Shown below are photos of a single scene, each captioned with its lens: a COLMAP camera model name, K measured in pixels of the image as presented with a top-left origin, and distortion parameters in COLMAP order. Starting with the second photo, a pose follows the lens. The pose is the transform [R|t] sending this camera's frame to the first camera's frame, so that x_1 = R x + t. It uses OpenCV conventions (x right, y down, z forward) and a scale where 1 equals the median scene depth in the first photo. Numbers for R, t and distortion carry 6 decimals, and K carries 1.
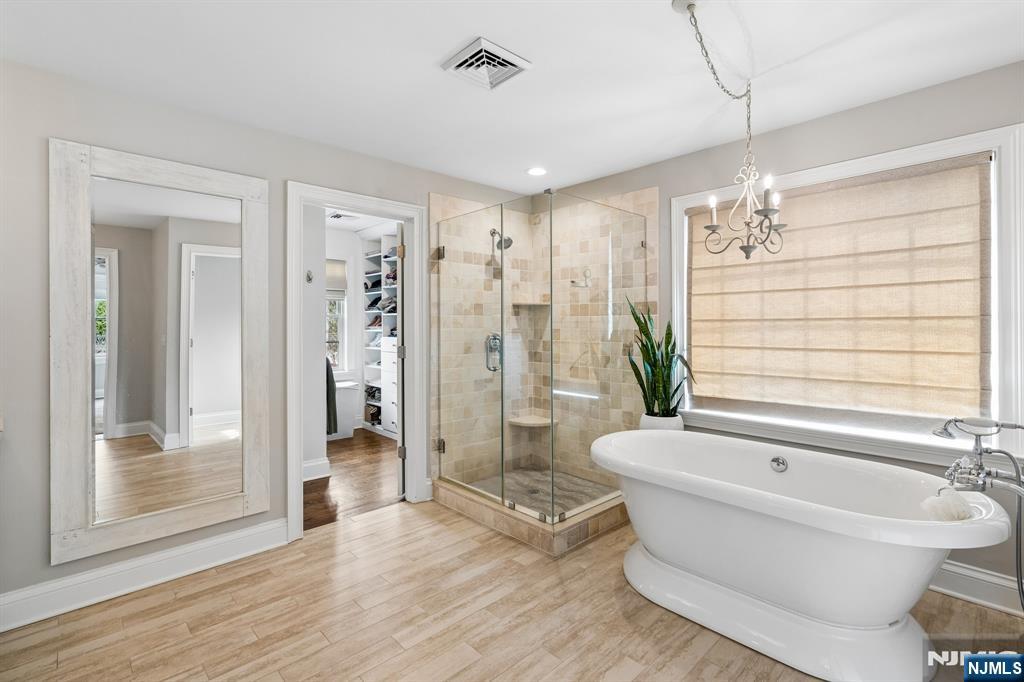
lens RADIAL K [[464.7, 0, 510.7], [0, 464.7, 321.9], [0, 0, 1]] dist [-0.008227, 0.004813]
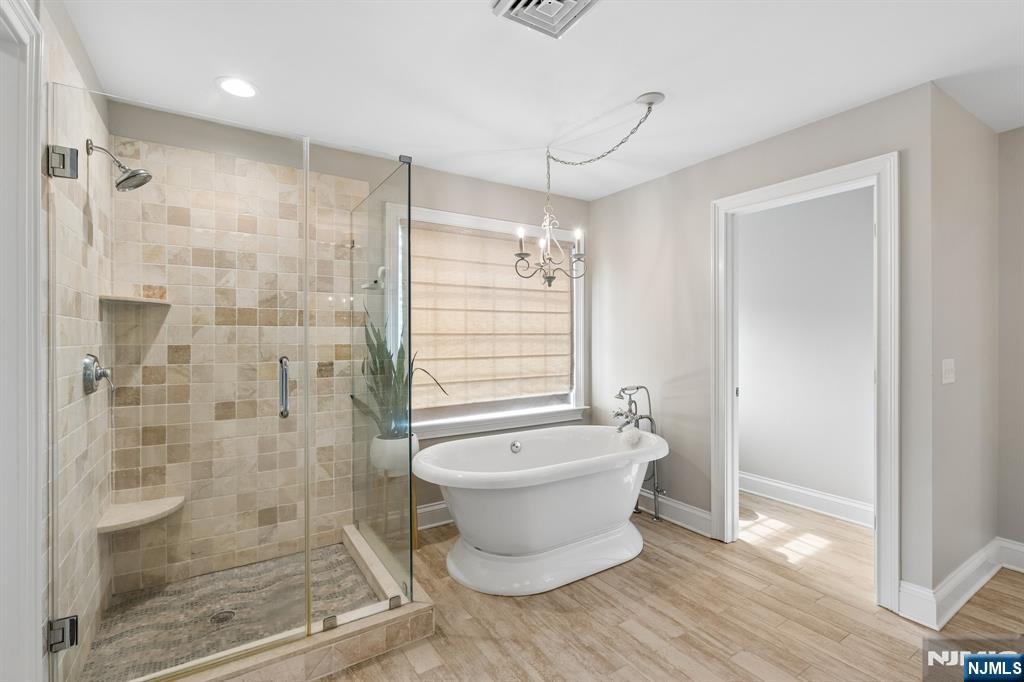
lens RADIAL K [[464.7, 0, 511.0], [0, 464.7, 336.0], [0, 0, 1]] dist [-0.008227, 0.004813]
pose [[0.186529, 0.007008, 0.982424, -0.625972], [-0.003950, 0.999972, -0.006383, 0.007654], [-0.982442, -0.002690, 0.186551, 0.700268]]
